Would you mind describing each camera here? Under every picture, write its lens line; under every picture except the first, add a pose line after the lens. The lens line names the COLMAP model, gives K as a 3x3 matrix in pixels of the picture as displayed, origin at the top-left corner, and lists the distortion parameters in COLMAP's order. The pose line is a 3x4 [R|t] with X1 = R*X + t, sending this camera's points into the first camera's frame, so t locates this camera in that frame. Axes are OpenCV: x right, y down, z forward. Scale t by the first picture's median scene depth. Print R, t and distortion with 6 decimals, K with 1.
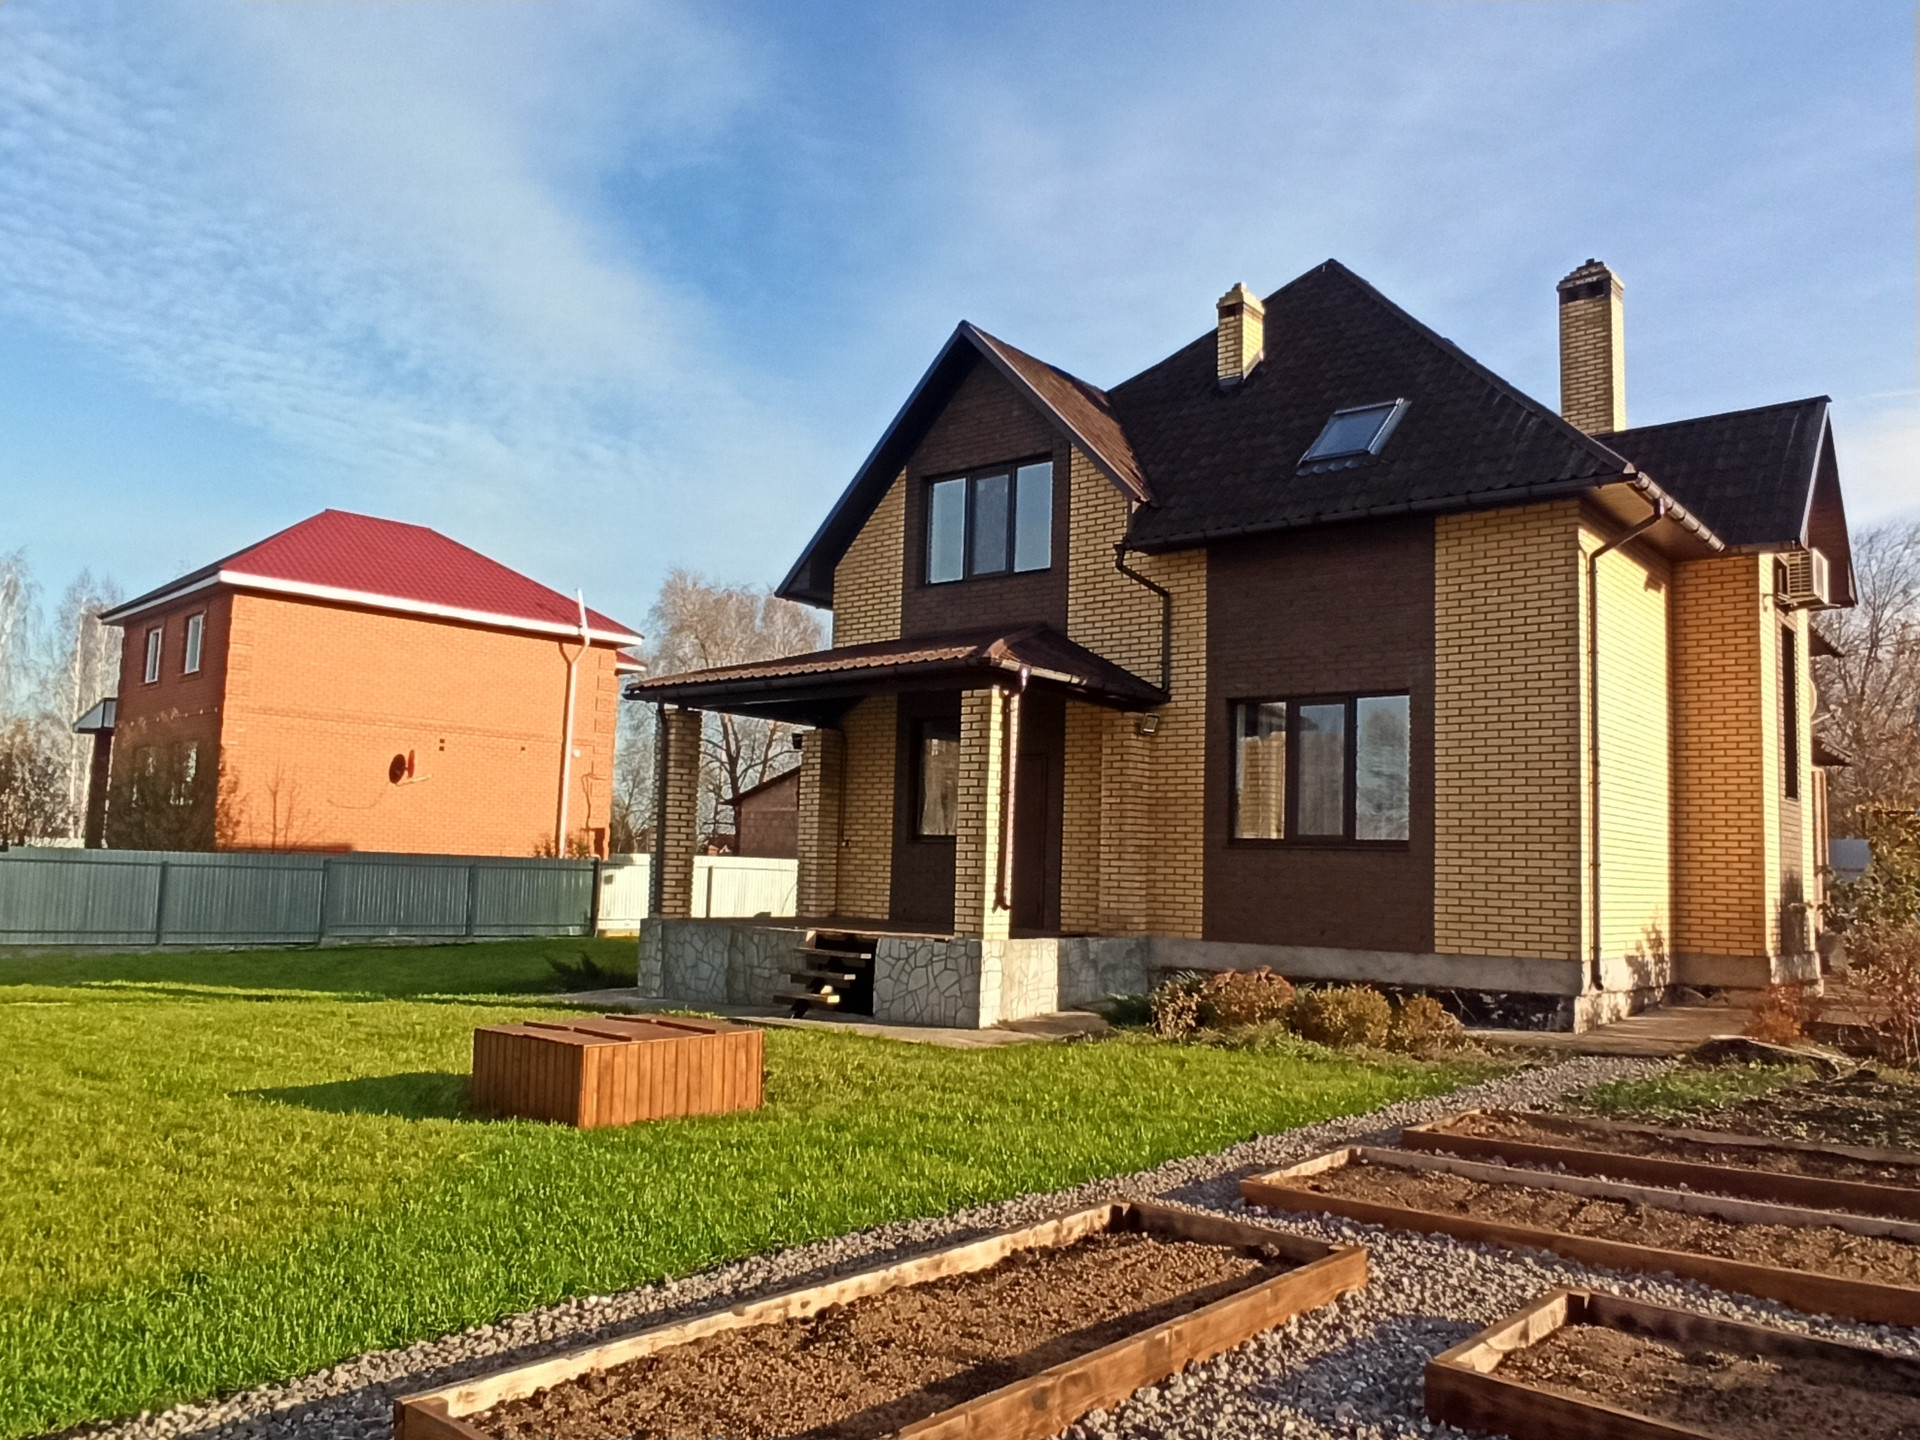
lens RADIAL K [[1508.8, 0, 960.0], [0, 1508.8, 720.0], [0, 0, 1]] dist [-0.085714, 0.103605]
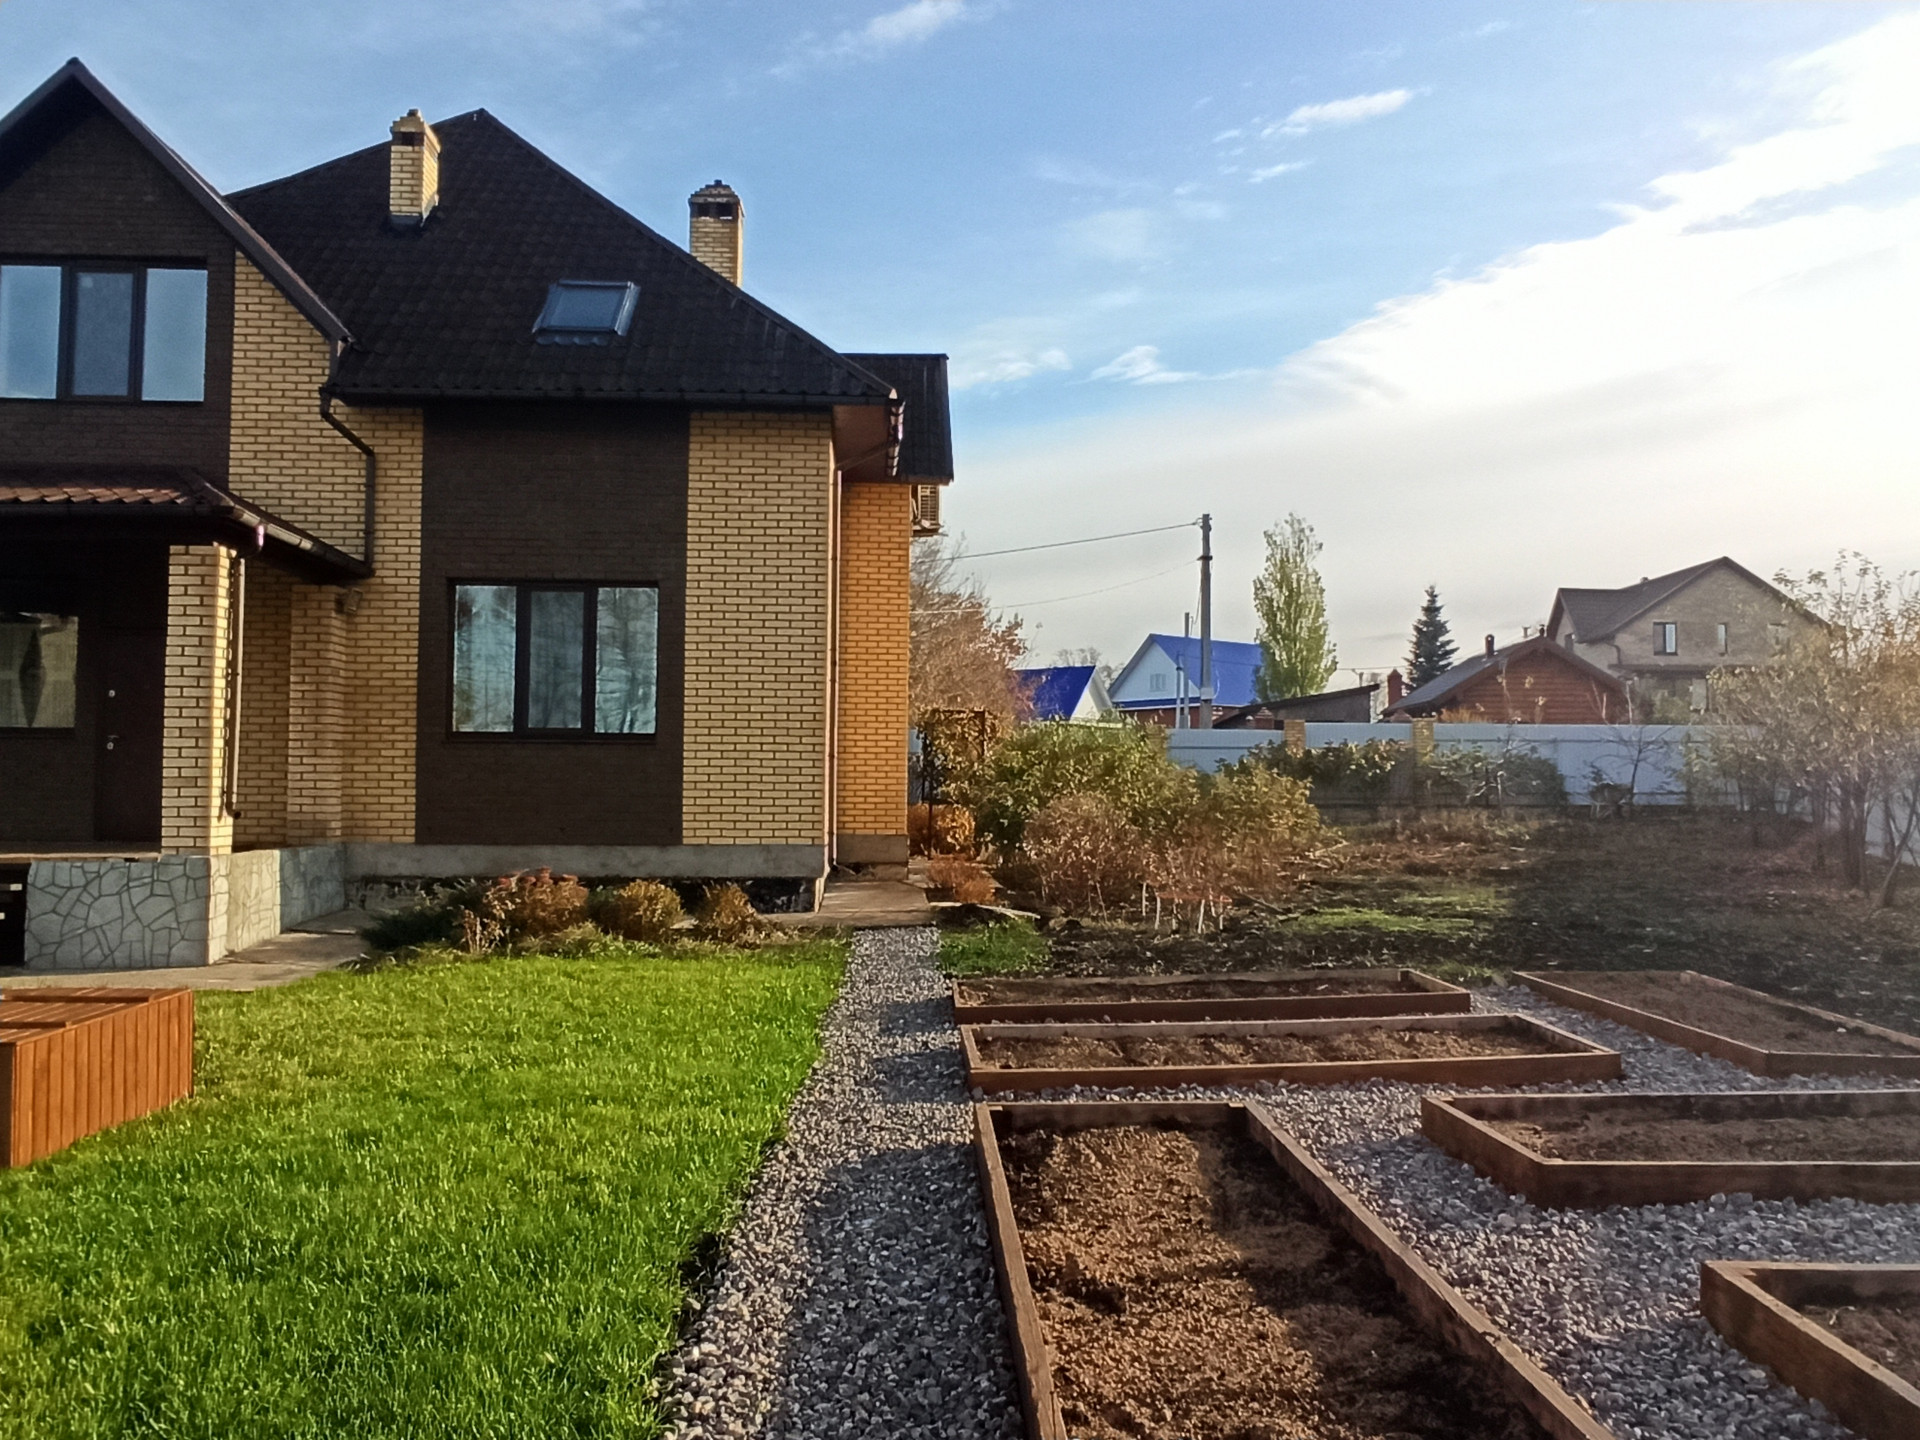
lens RADIAL K [[1492.1, 0, 960.2], [0, 1492.1, 743.7], [0, 0, 1]] dist [-0.087652, 0.079354]
pose [[0.701679, -0.006116, 0.712467, -0.254453], [-0.054079, 0.996621, 0.061816, 0.014557], [-0.710438, -0.081905, 0.698977, 0.160604]]
